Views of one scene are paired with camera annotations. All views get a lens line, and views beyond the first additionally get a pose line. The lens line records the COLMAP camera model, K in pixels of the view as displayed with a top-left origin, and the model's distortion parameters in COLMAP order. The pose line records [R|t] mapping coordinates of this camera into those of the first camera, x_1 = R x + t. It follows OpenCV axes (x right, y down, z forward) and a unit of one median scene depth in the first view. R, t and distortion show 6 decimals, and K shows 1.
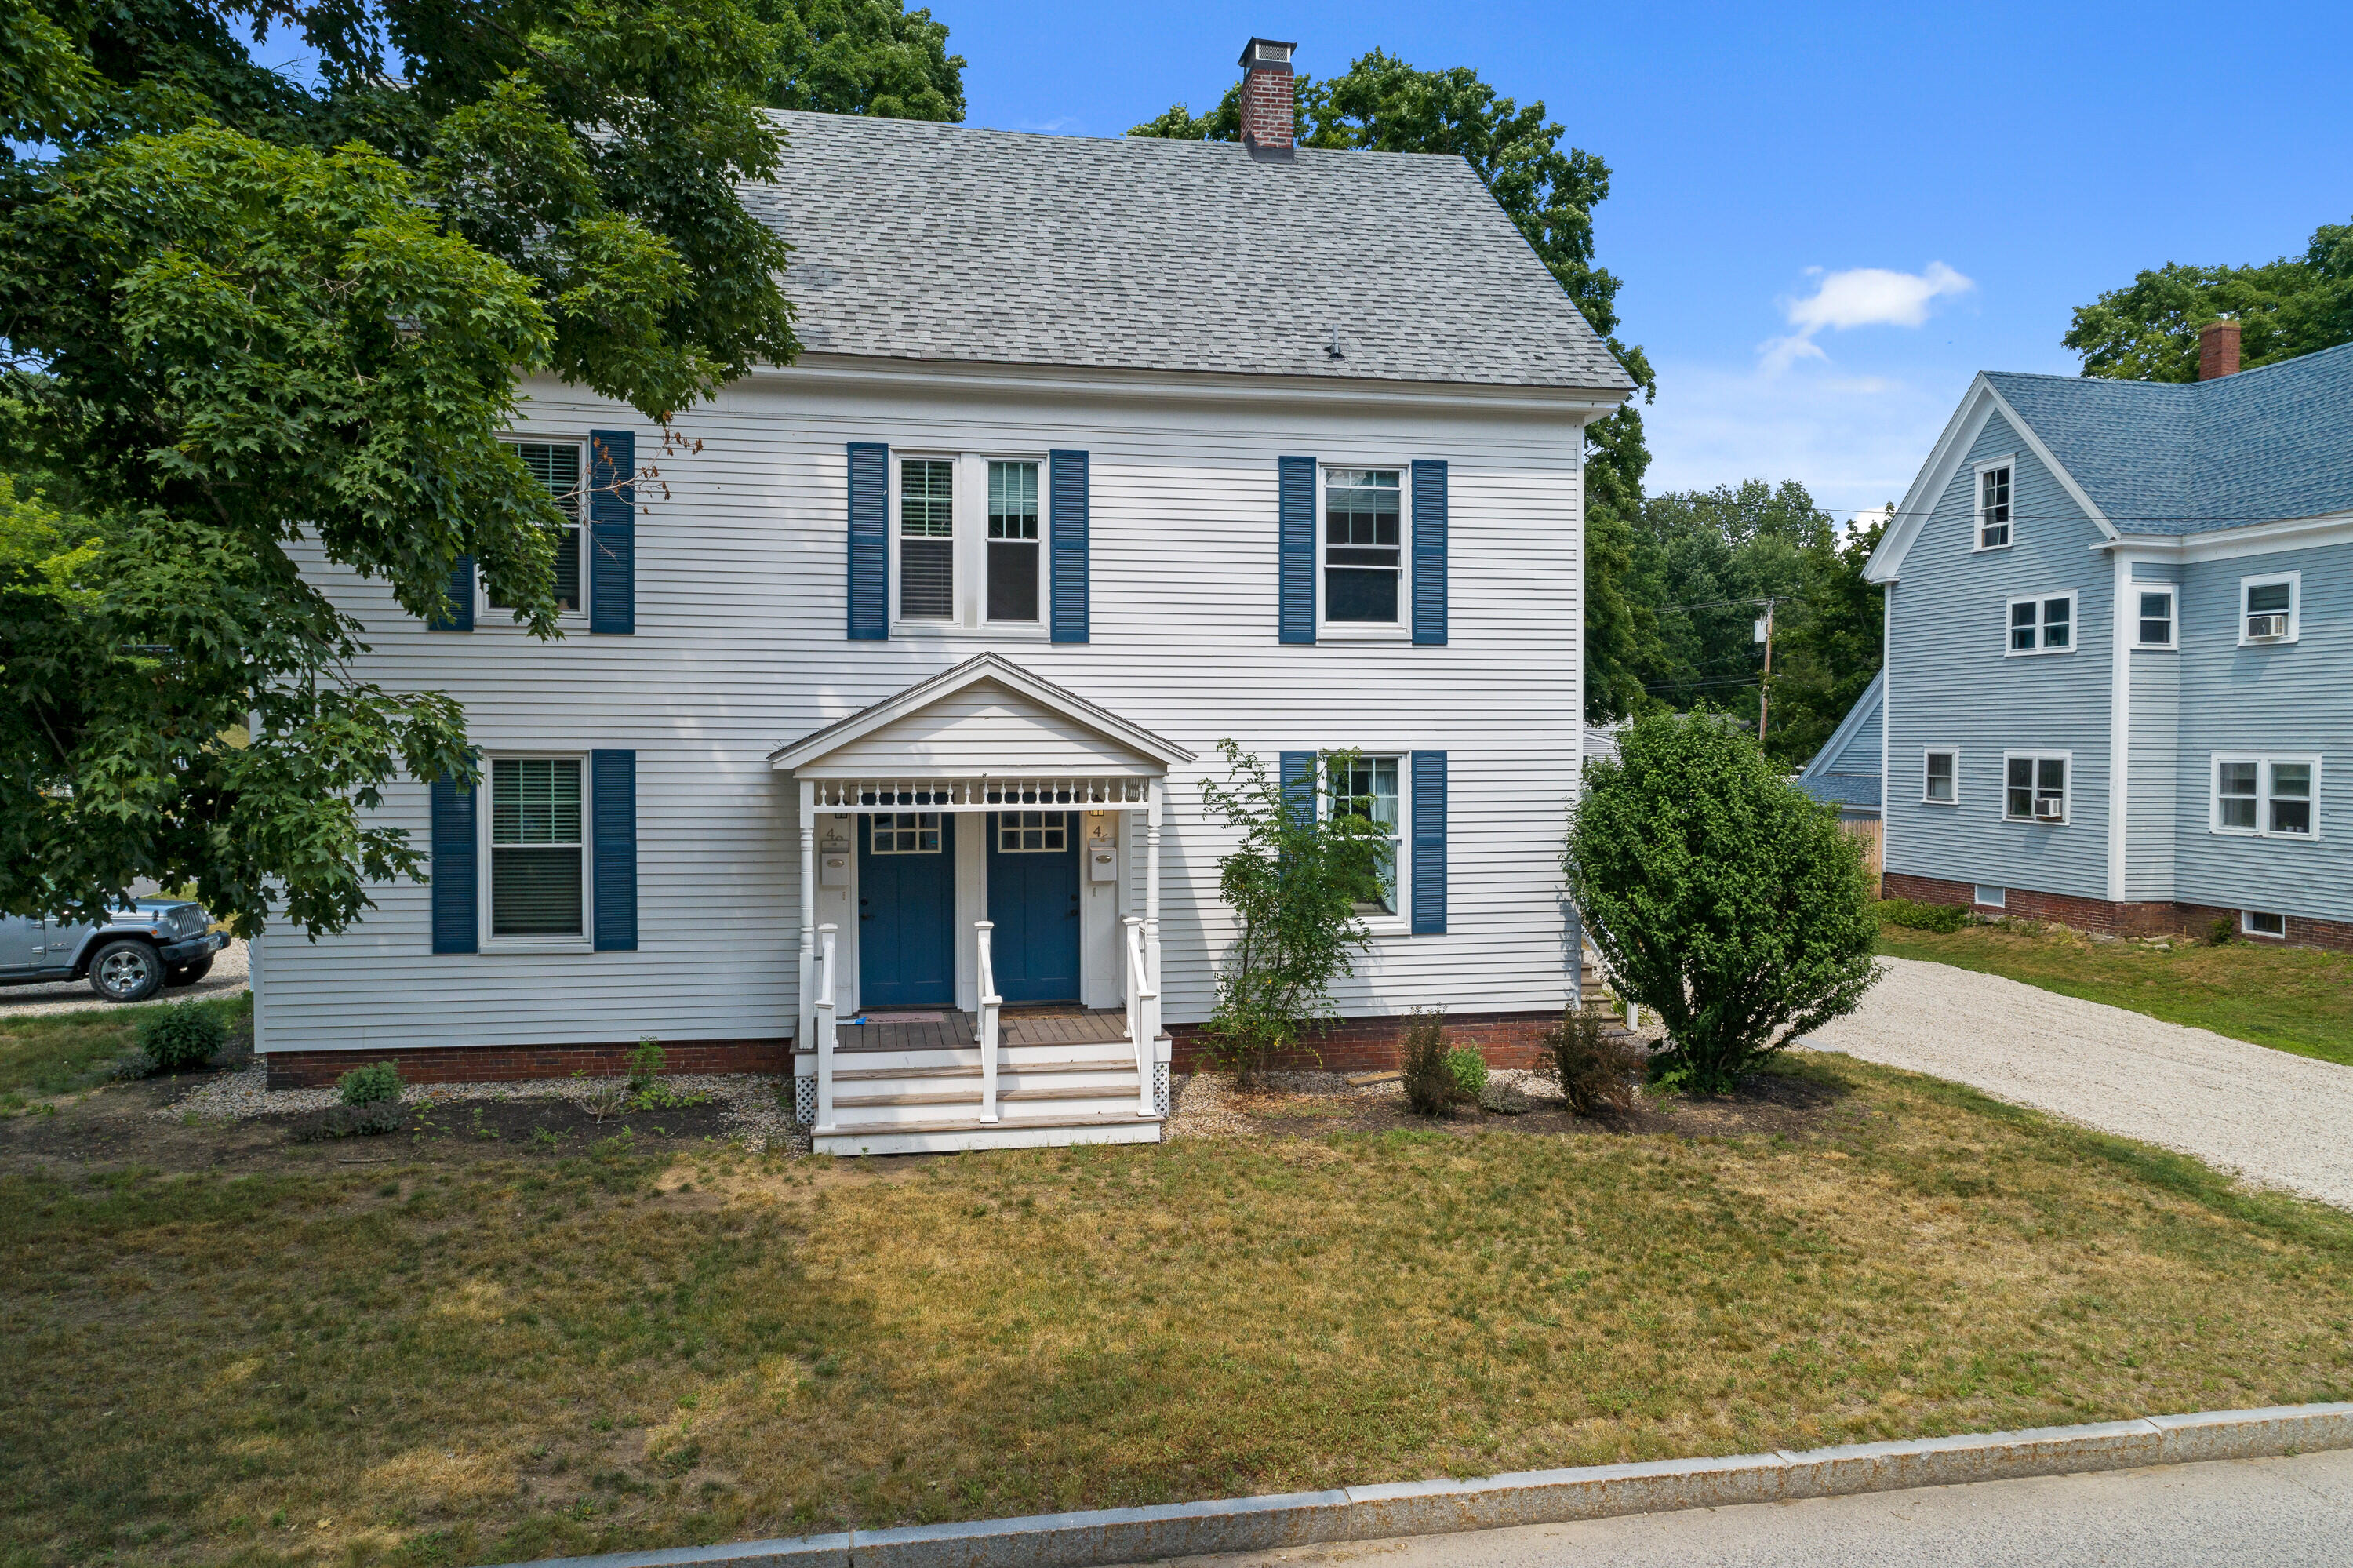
lens RADIAL K [[1580.1, 0, 1176.5], [0, 1580.1, 784.0], [0, 0, 1]] dist [-0.003490, 0.002271]
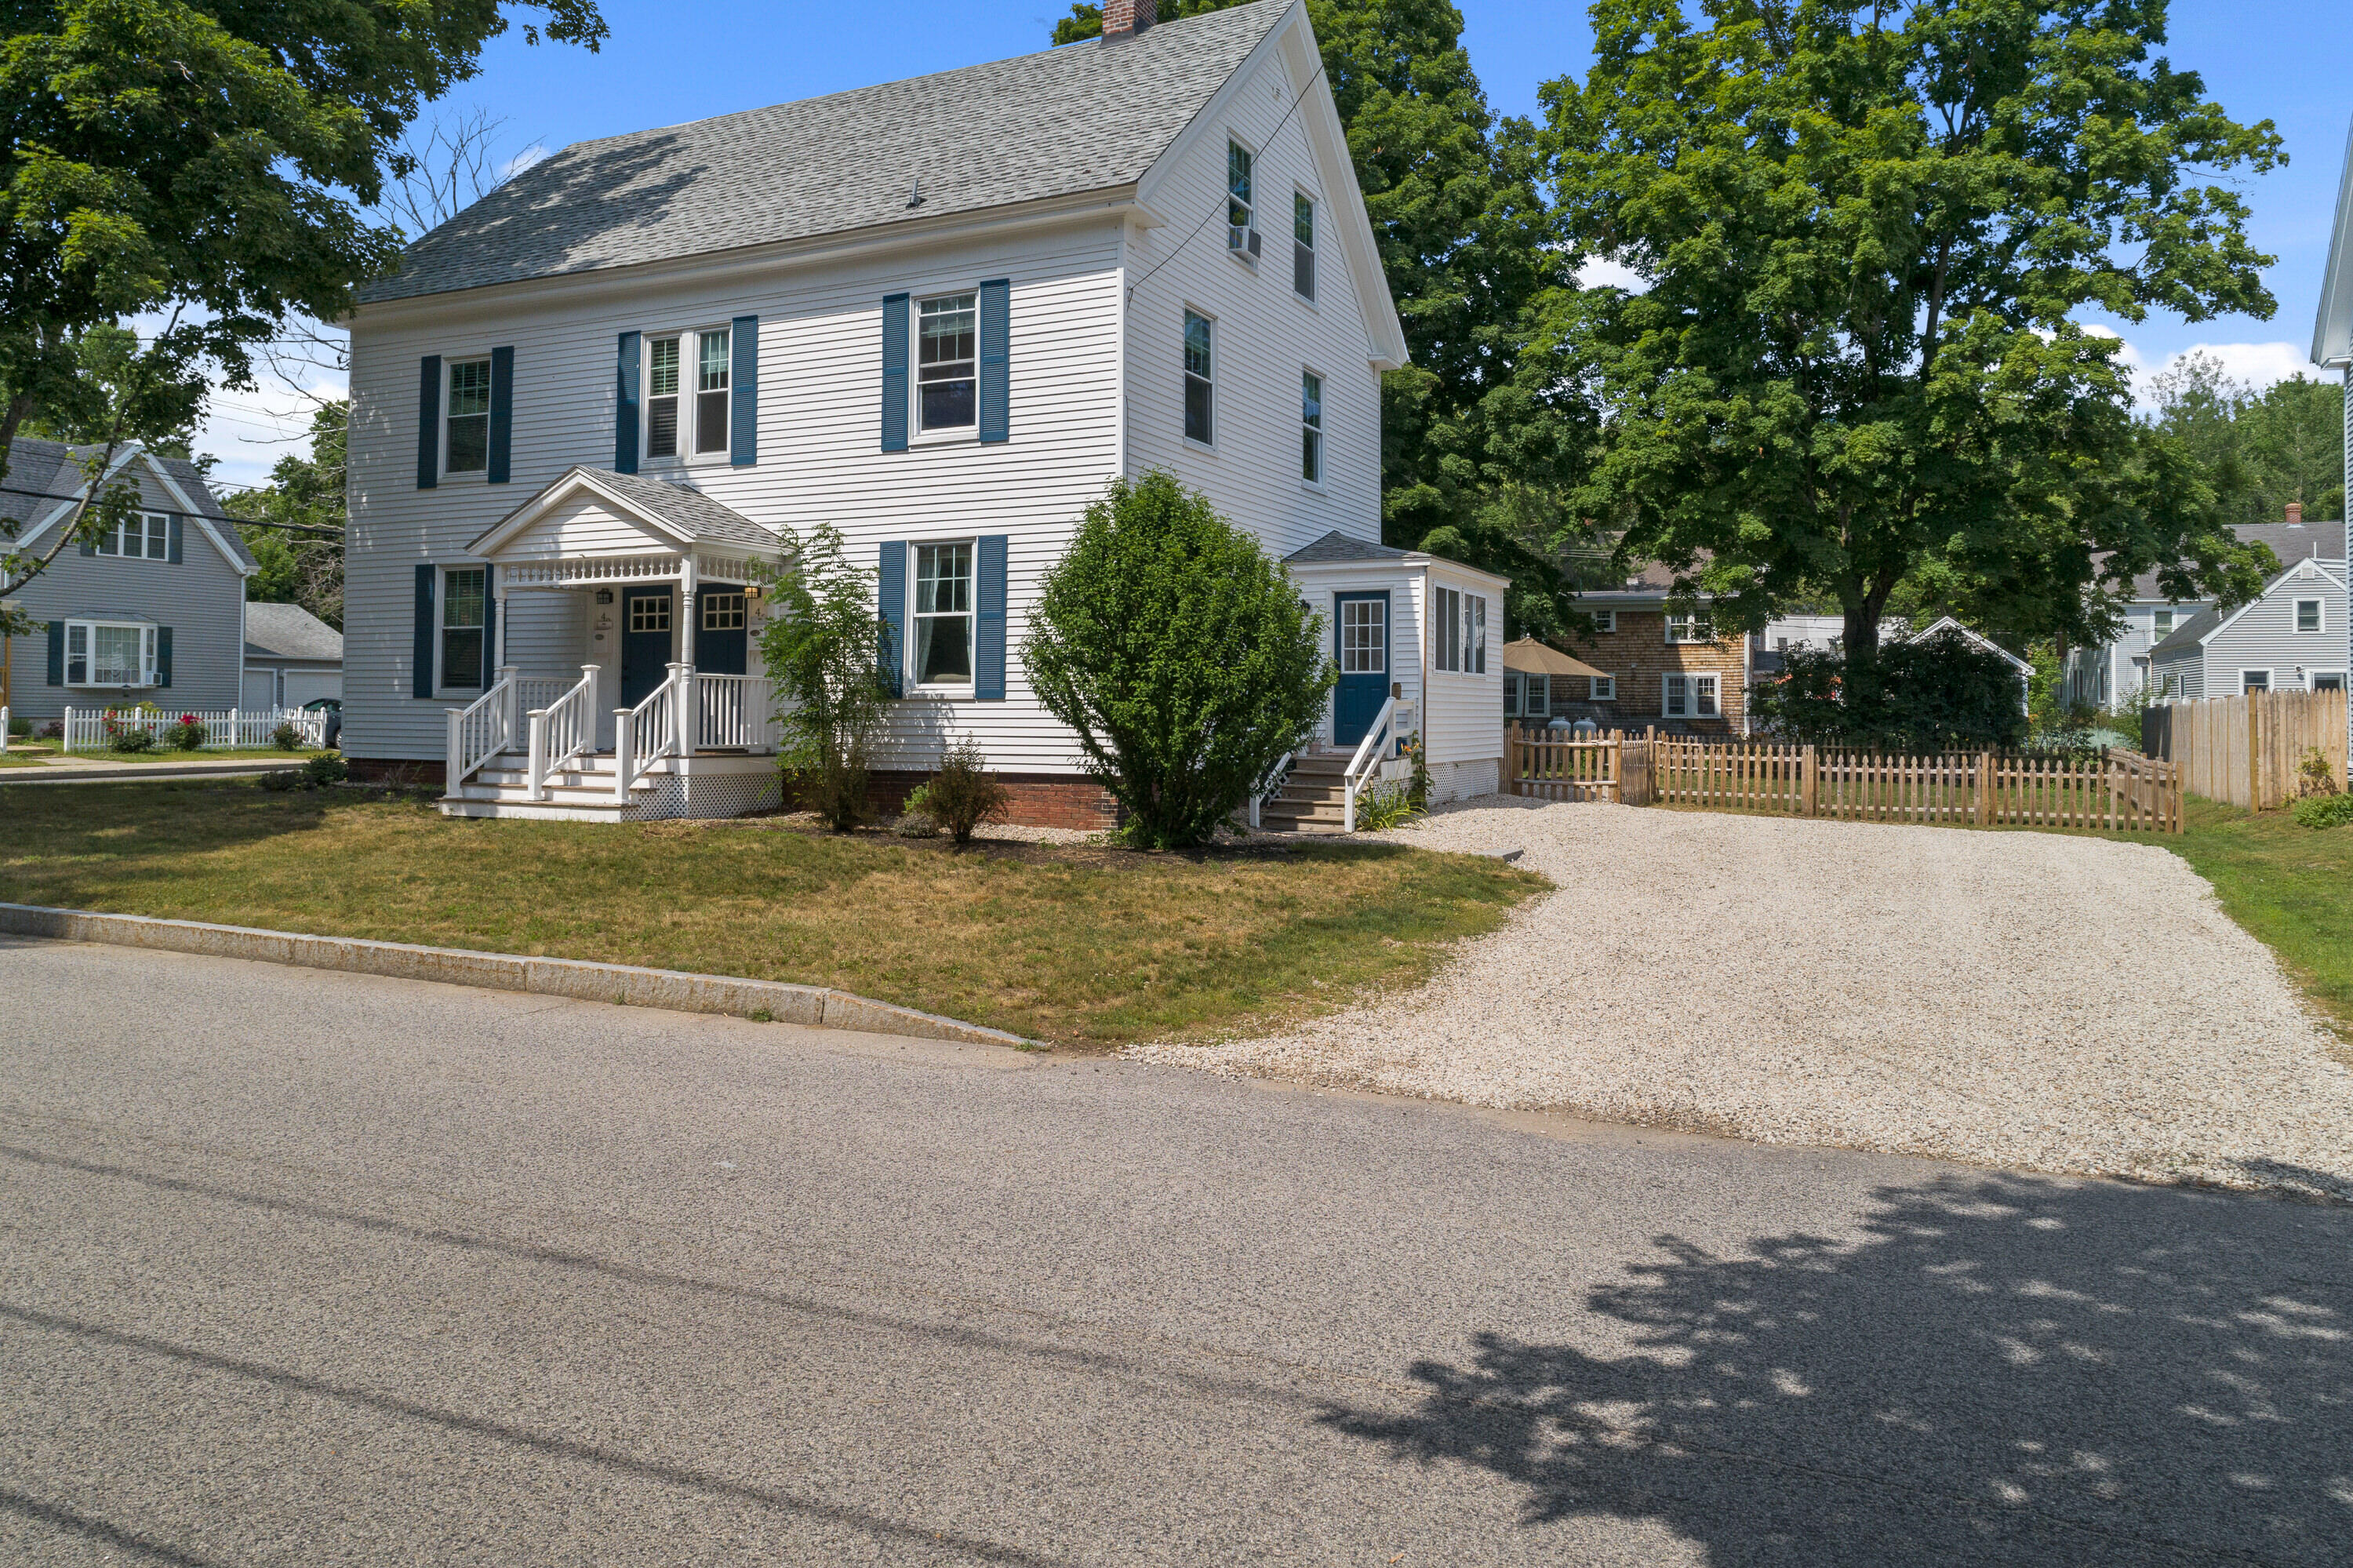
lens RADIAL K [[1610.1, 0, 1183.6], [0, 1610.1, 669.9], [0, 0, 1]] dist [0.001488, 0.000717]
pose [[0.803122, -0.015473, -0.595614, 0.966343], [-0.018564, 0.998528, -0.050971, 0.132394], [0.595525, 0.051993, 0.801652, 0.170614]]
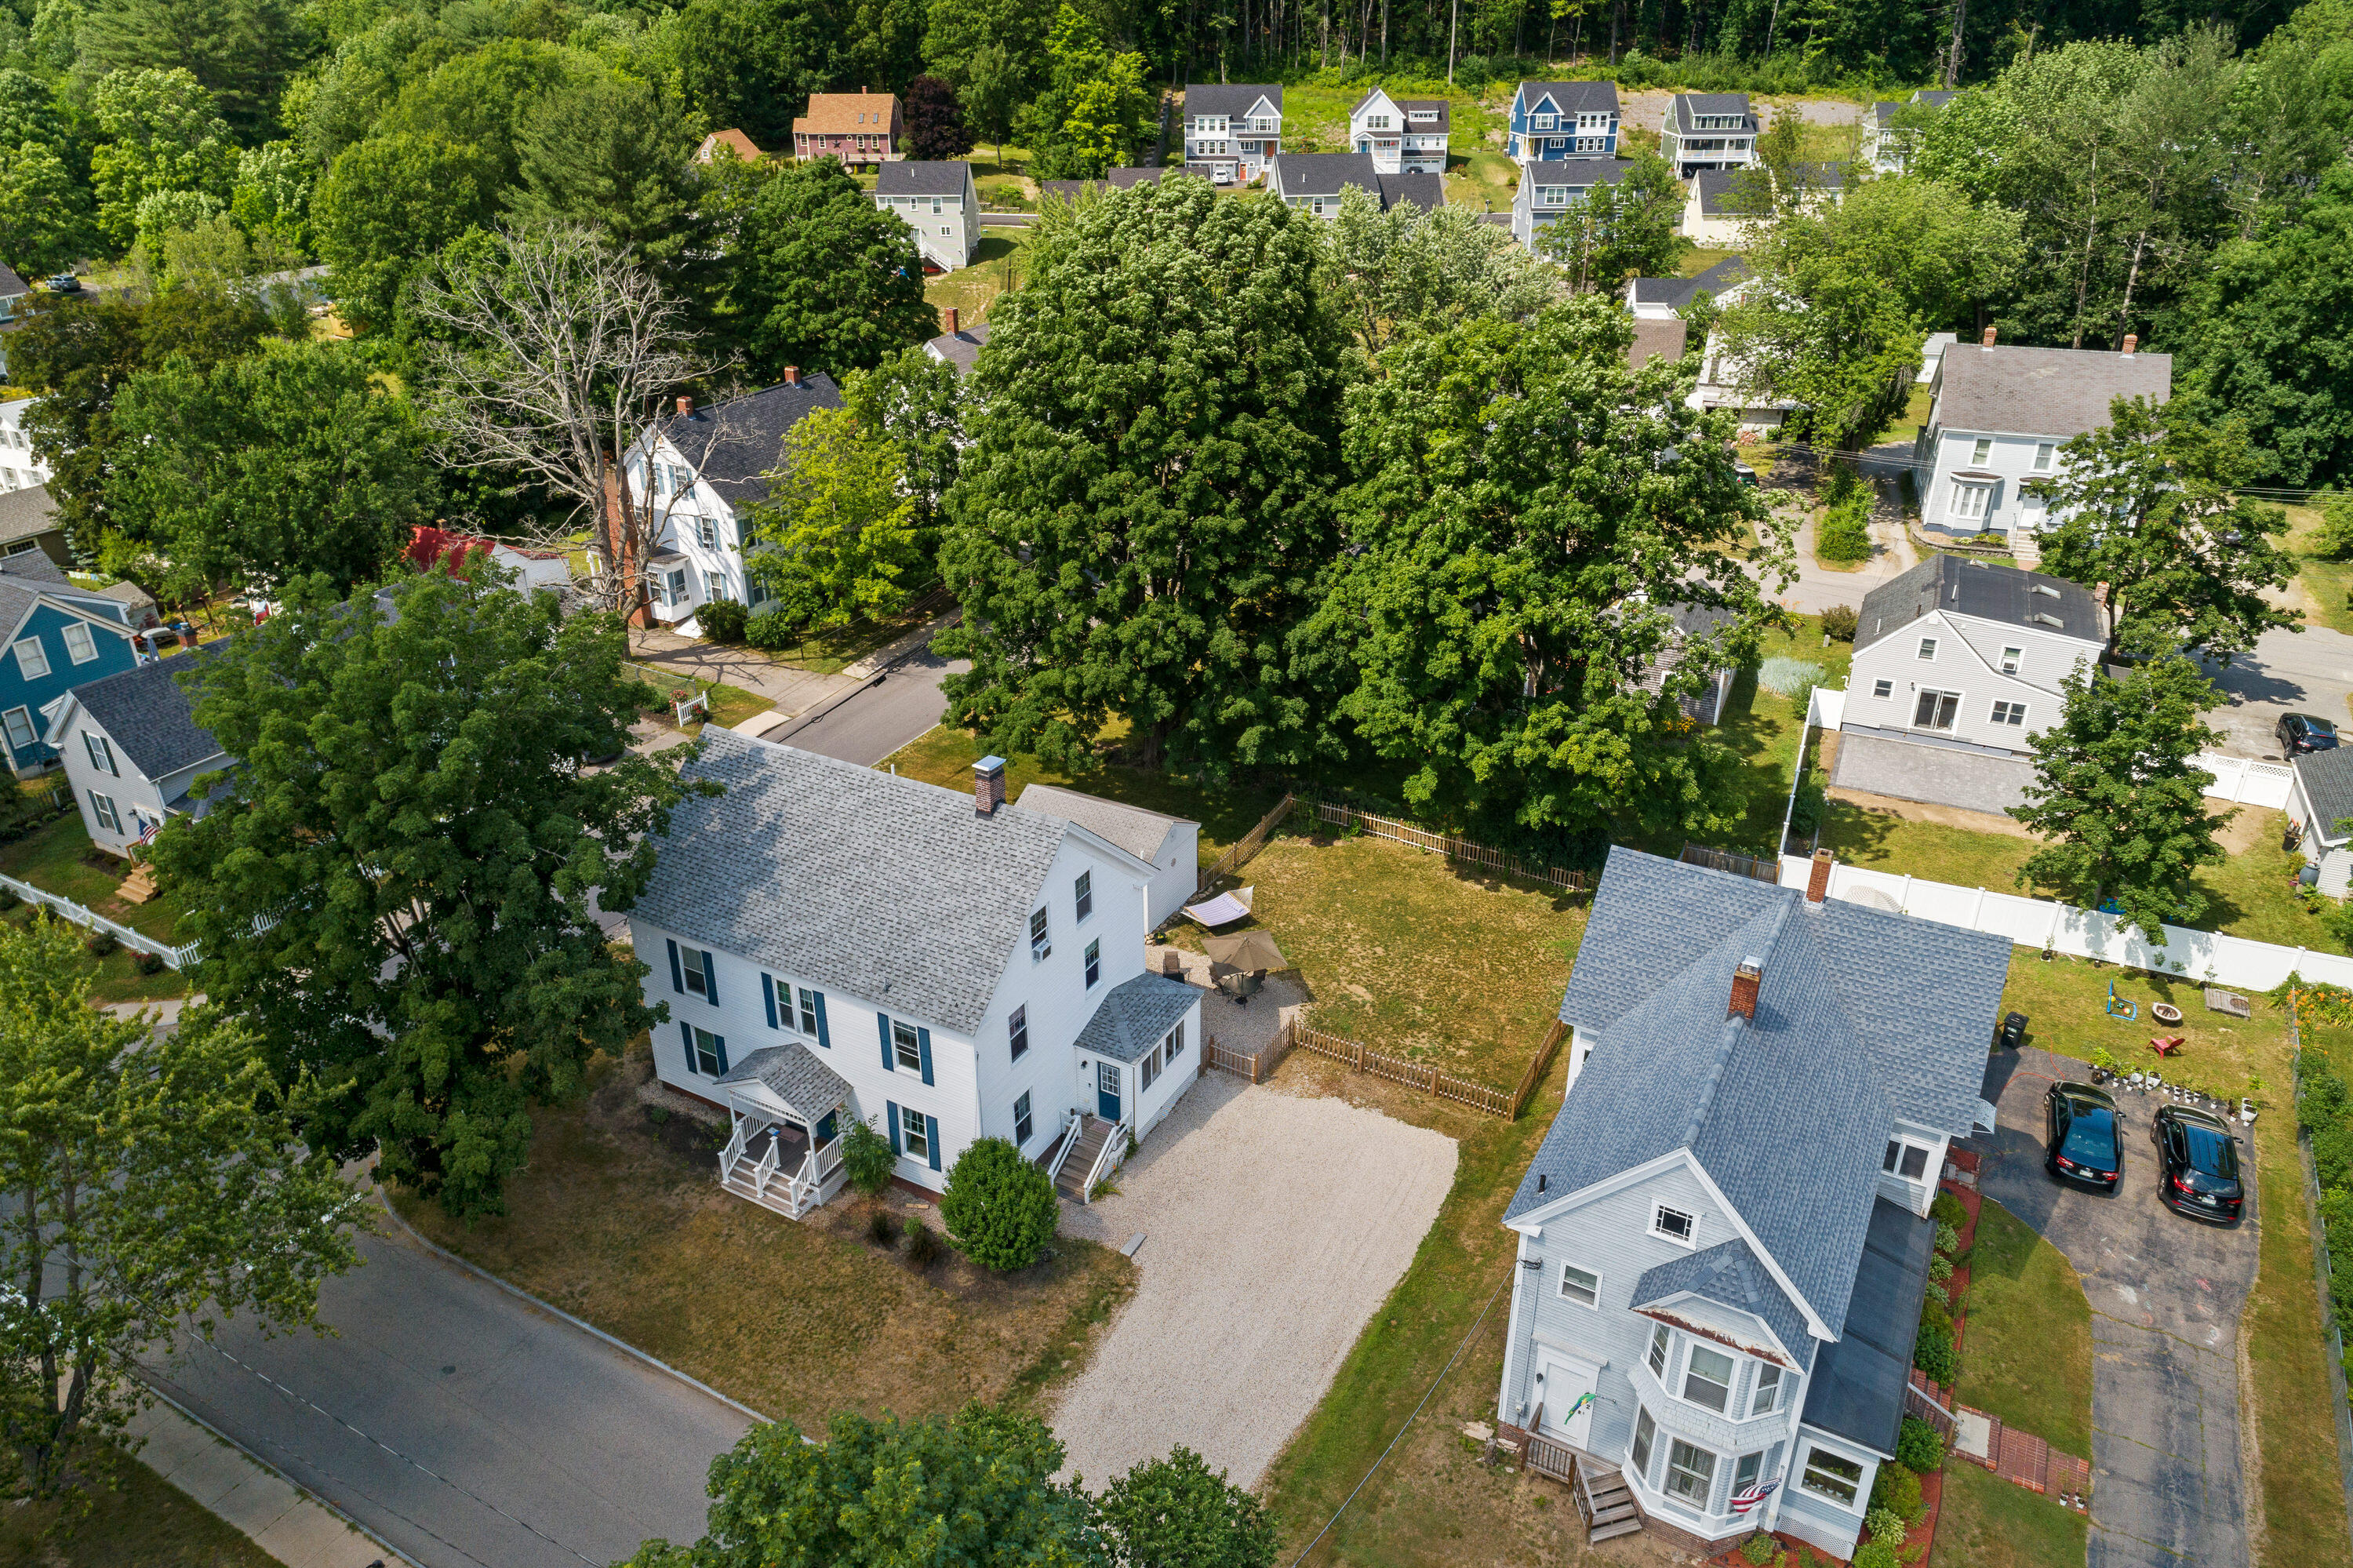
lens RADIAL K [[1580.1, 0, 1176.5], [0, 1580.1, 784.0], [0, 0, 1]] dist [-0.003490, 0.002271]
pose [[0.763320, 0.282973, -0.580749, 1.936653], [-0.011223, 0.904636, 0.426037, -1.735354], [0.645924, -0.318684, 0.693702, -0.441406]]
